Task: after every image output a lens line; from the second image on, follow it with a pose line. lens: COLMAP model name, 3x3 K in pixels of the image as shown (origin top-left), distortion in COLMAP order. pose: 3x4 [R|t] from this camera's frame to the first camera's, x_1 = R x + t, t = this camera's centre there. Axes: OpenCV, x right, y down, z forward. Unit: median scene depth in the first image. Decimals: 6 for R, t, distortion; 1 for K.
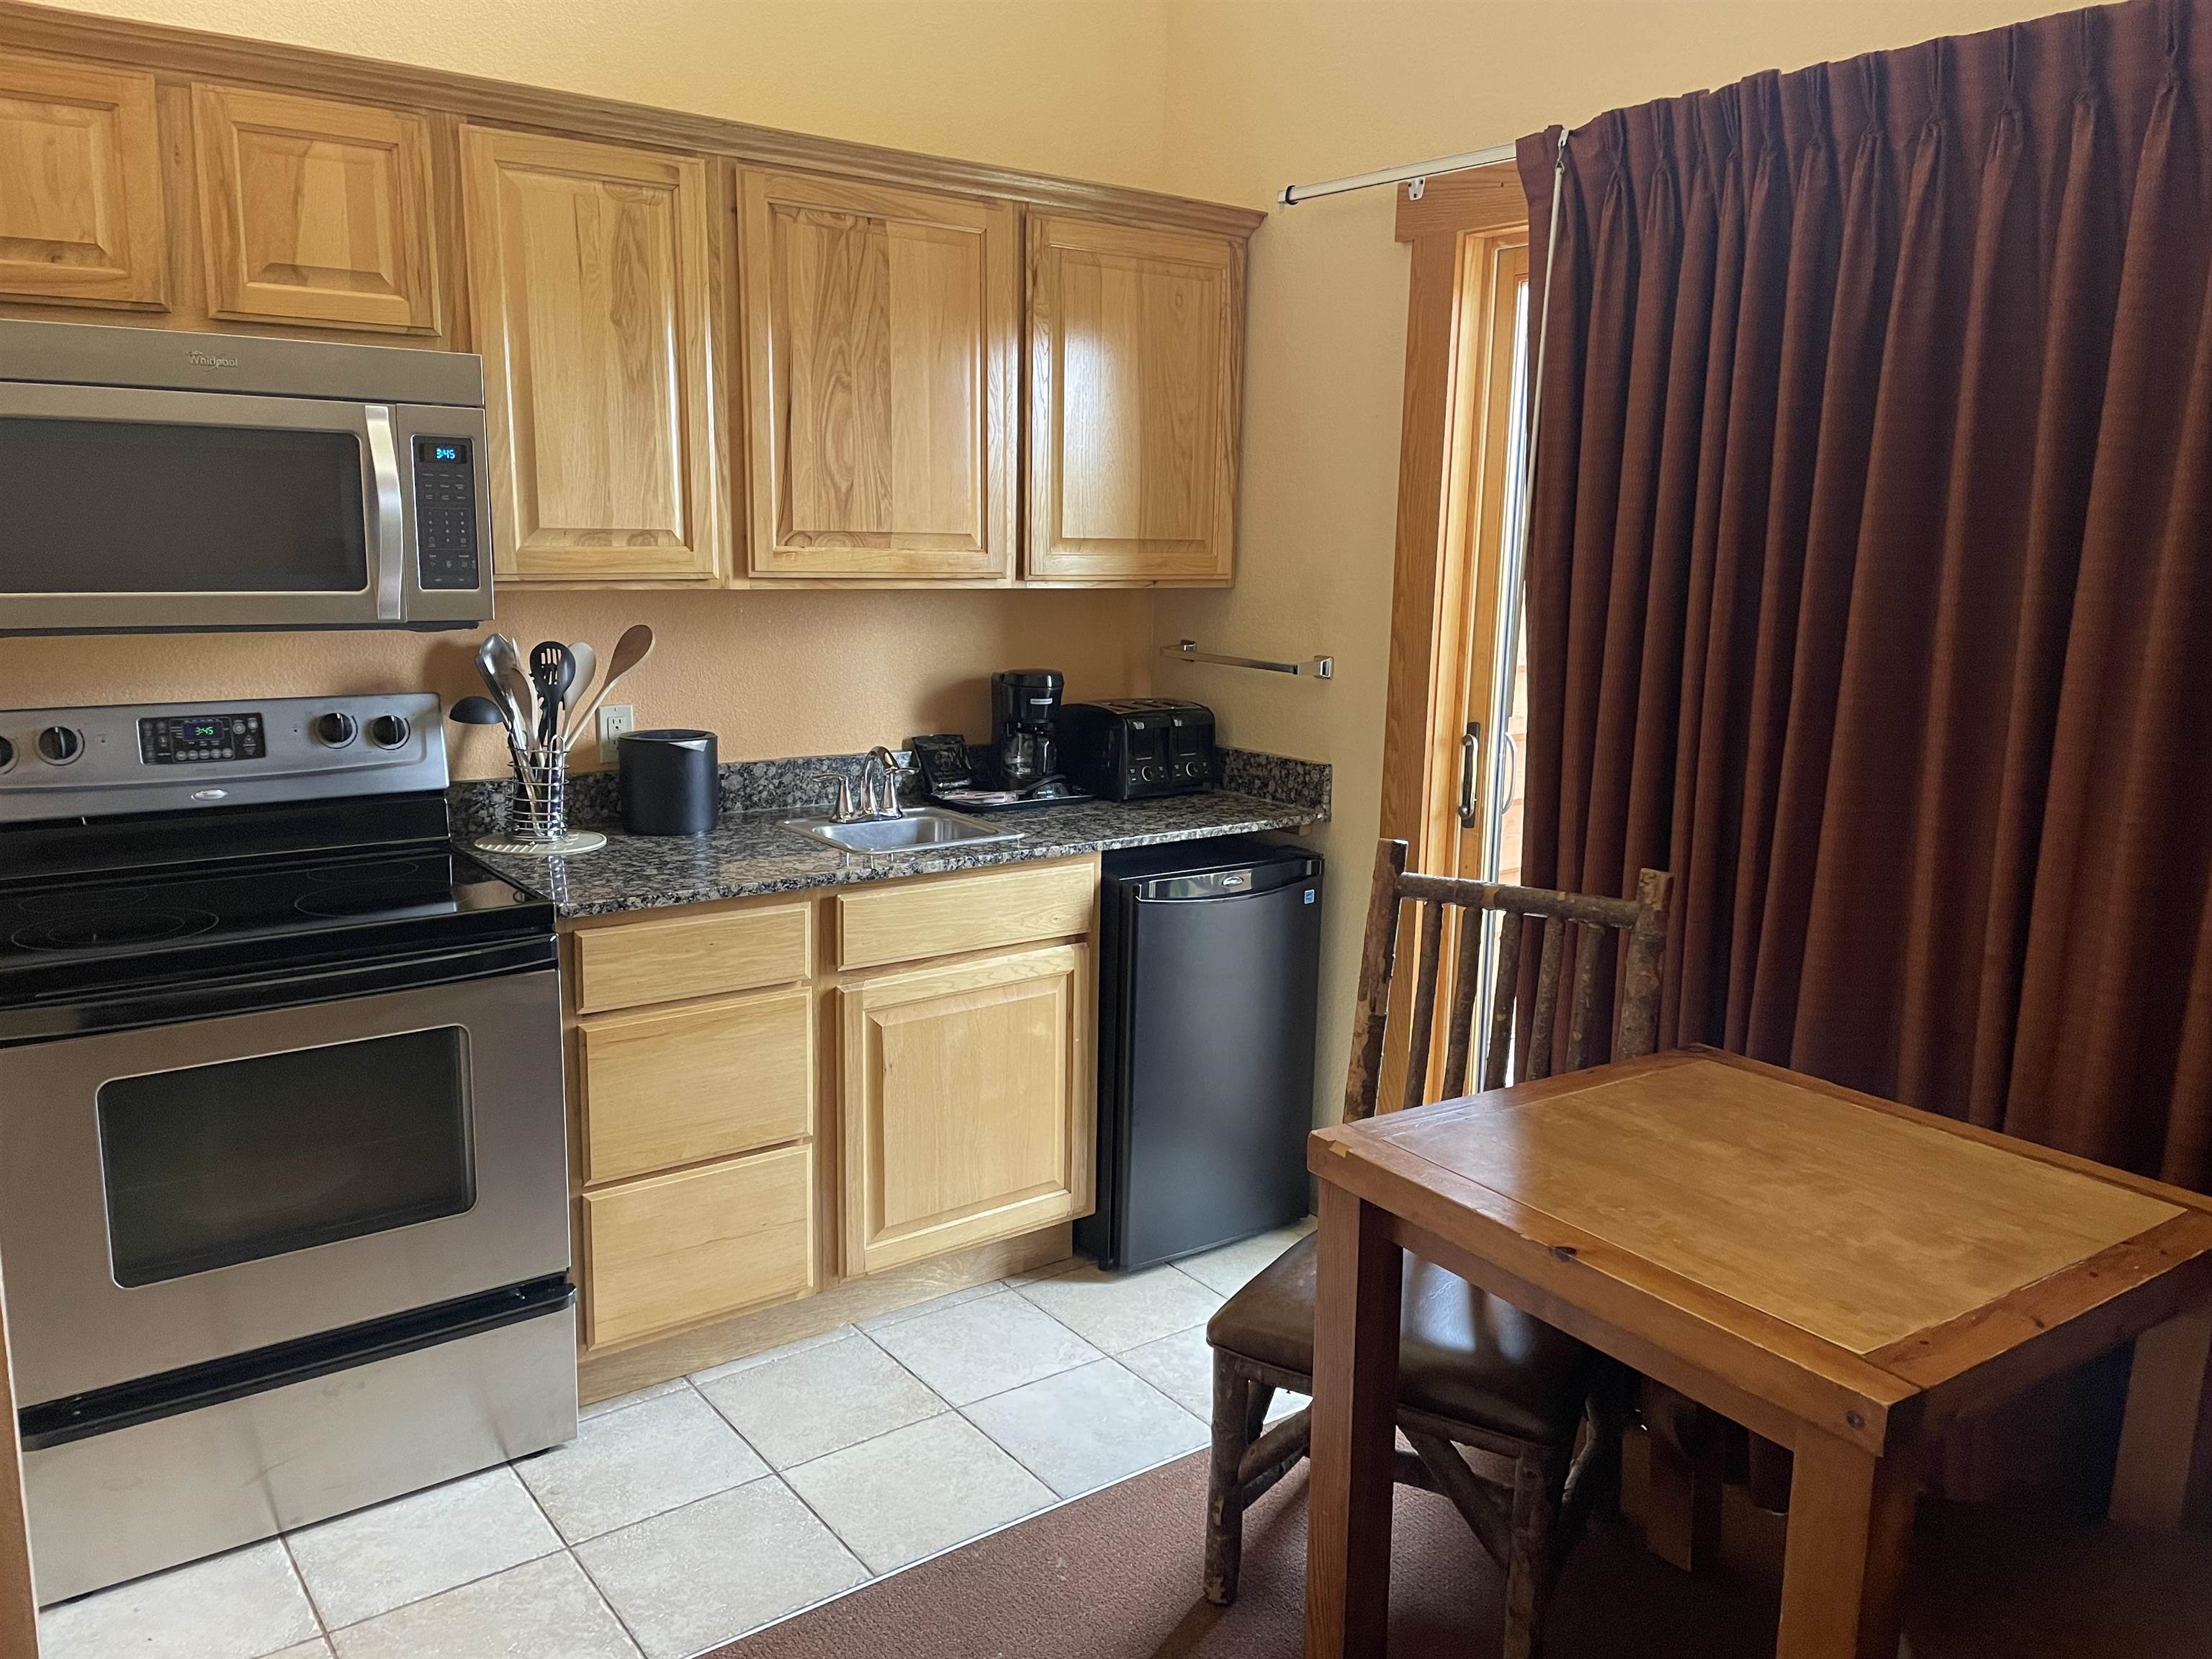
lens RADIAL K [[1673.0, 0, 1115.3], [0, 1673.0, 821.4], [0, 0, 1]] dist [0.033721, -0.031697]
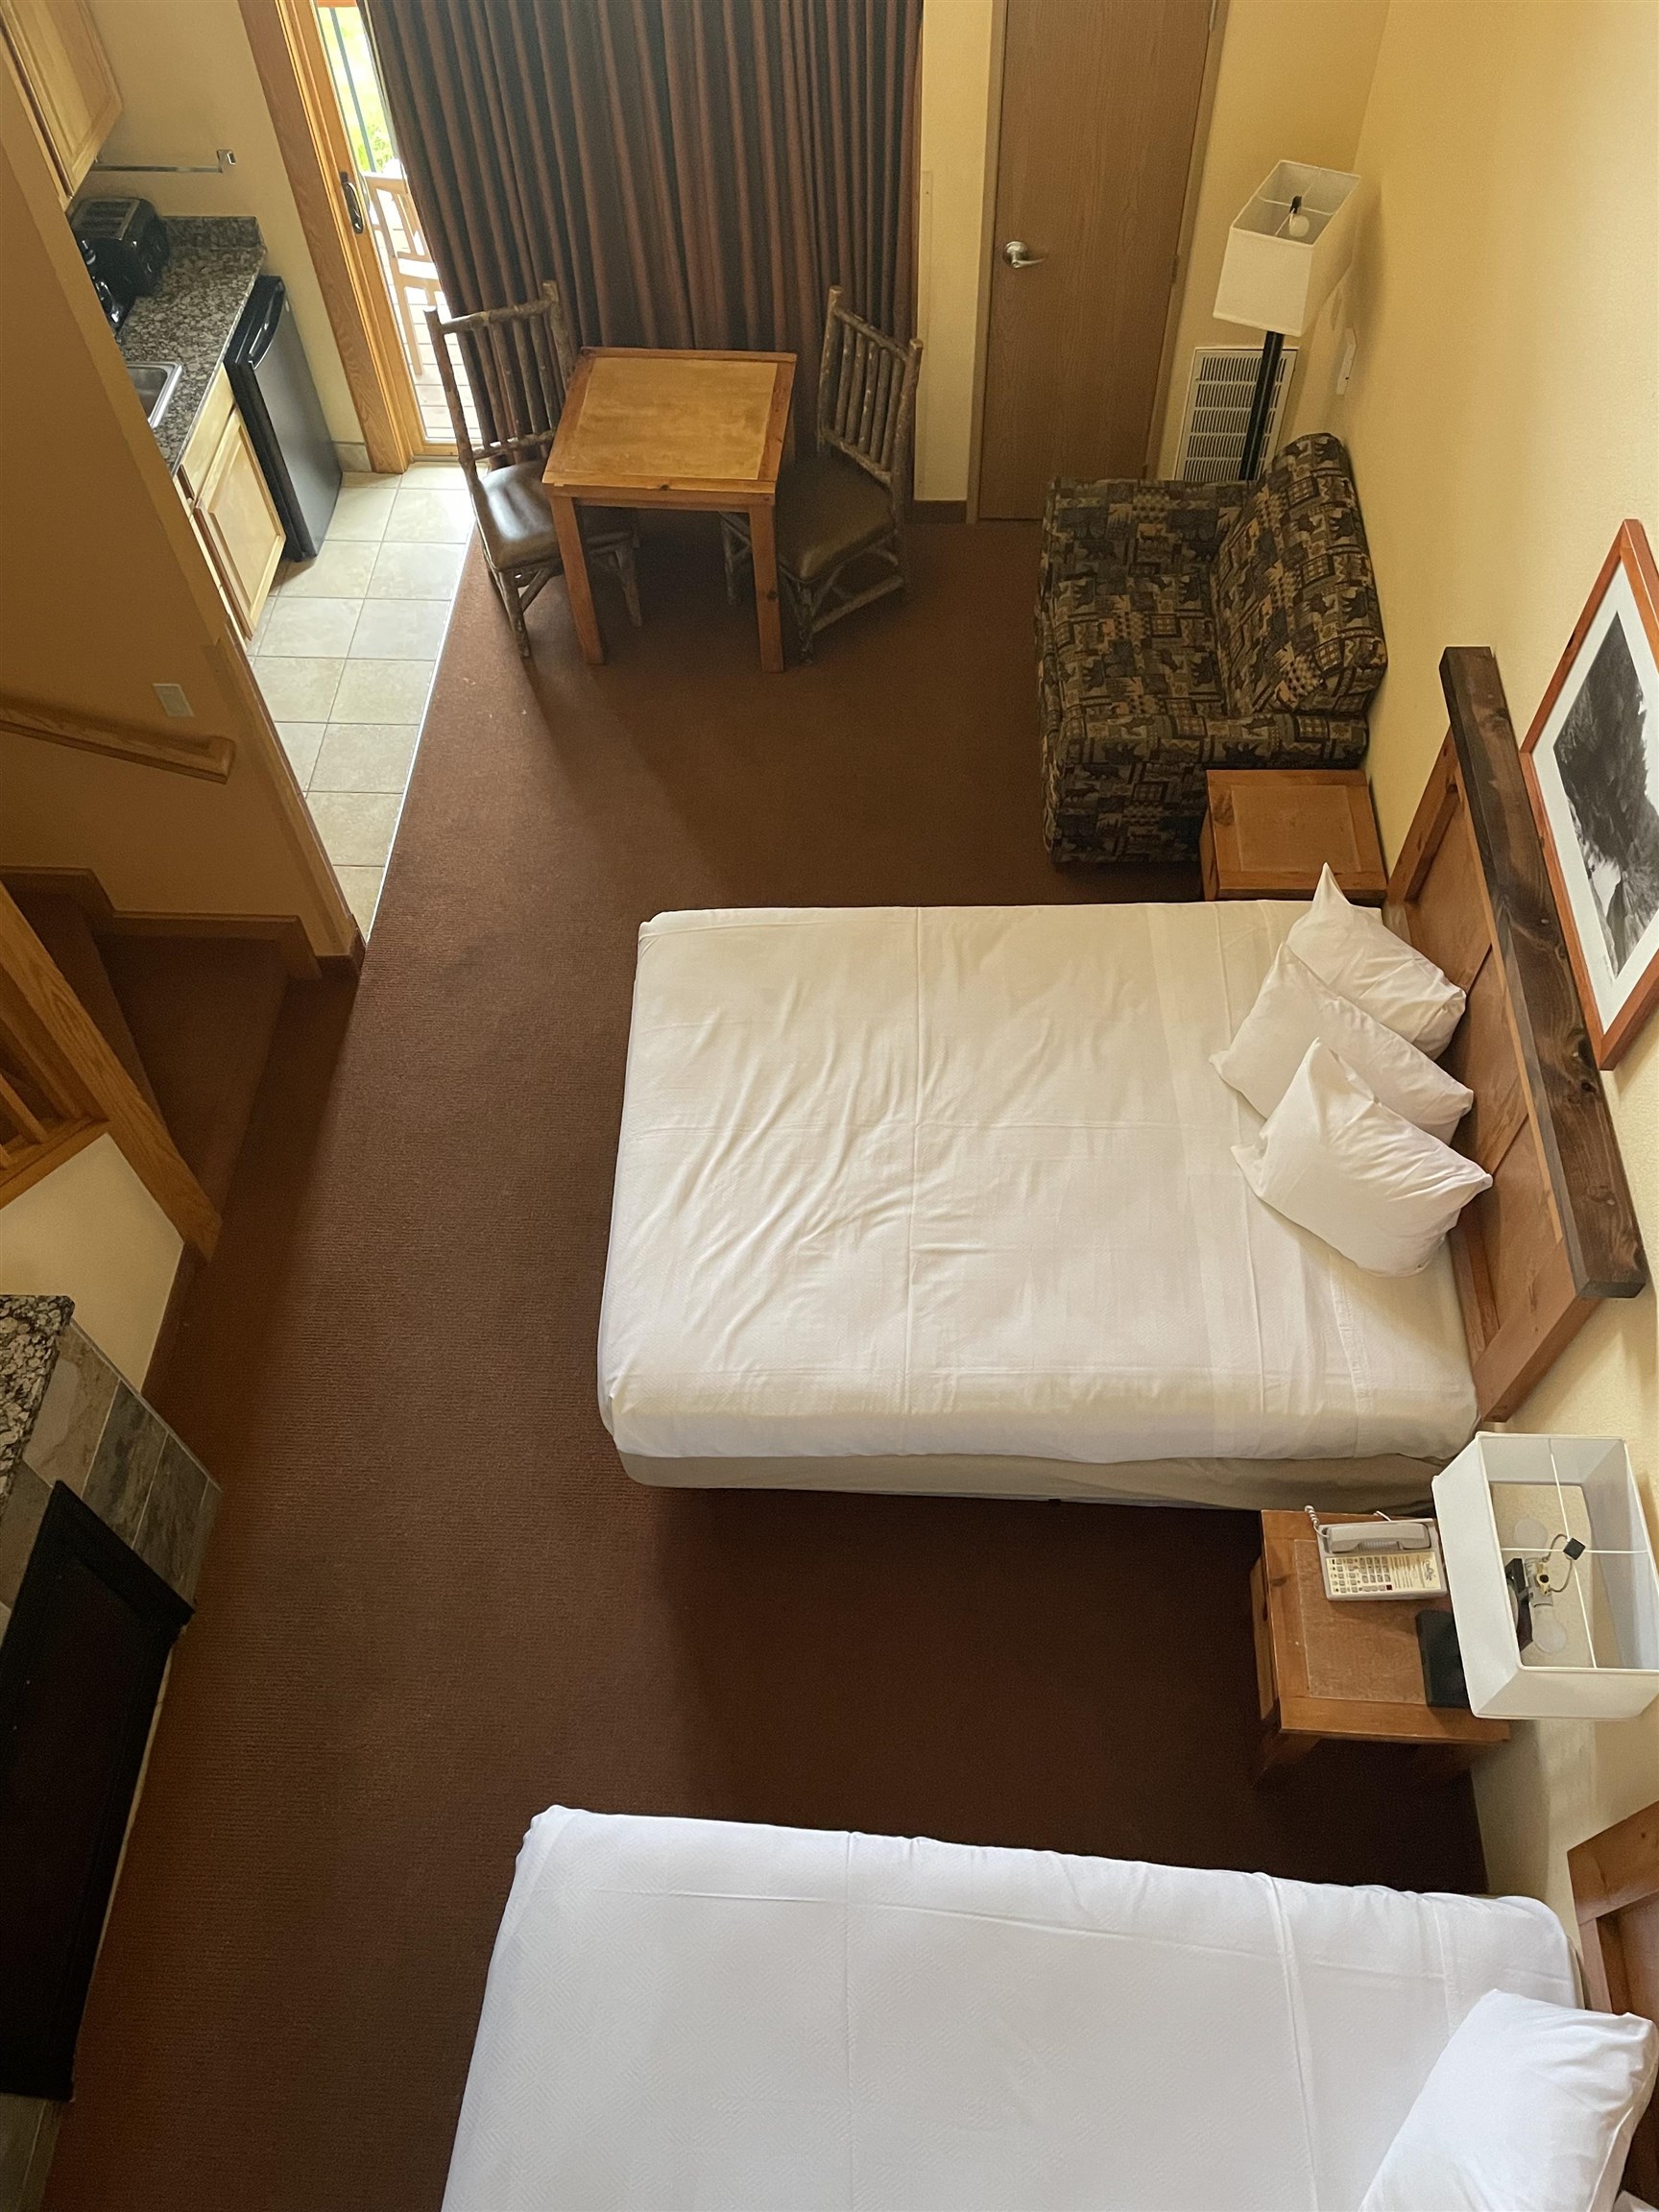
lens RADIAL K [[1673.0, 0, 829.6], [0, 1673.0, 1089.7], [0, 0, 1]] dist [0.033721, -0.031697]
pose [[0.650367, -0.644235, 0.402472, -1.036145], [0.174396, 0.642314, 0.746337, -0.892165], [-0.739330, -0.415204, 0.530092, -0.916427]]
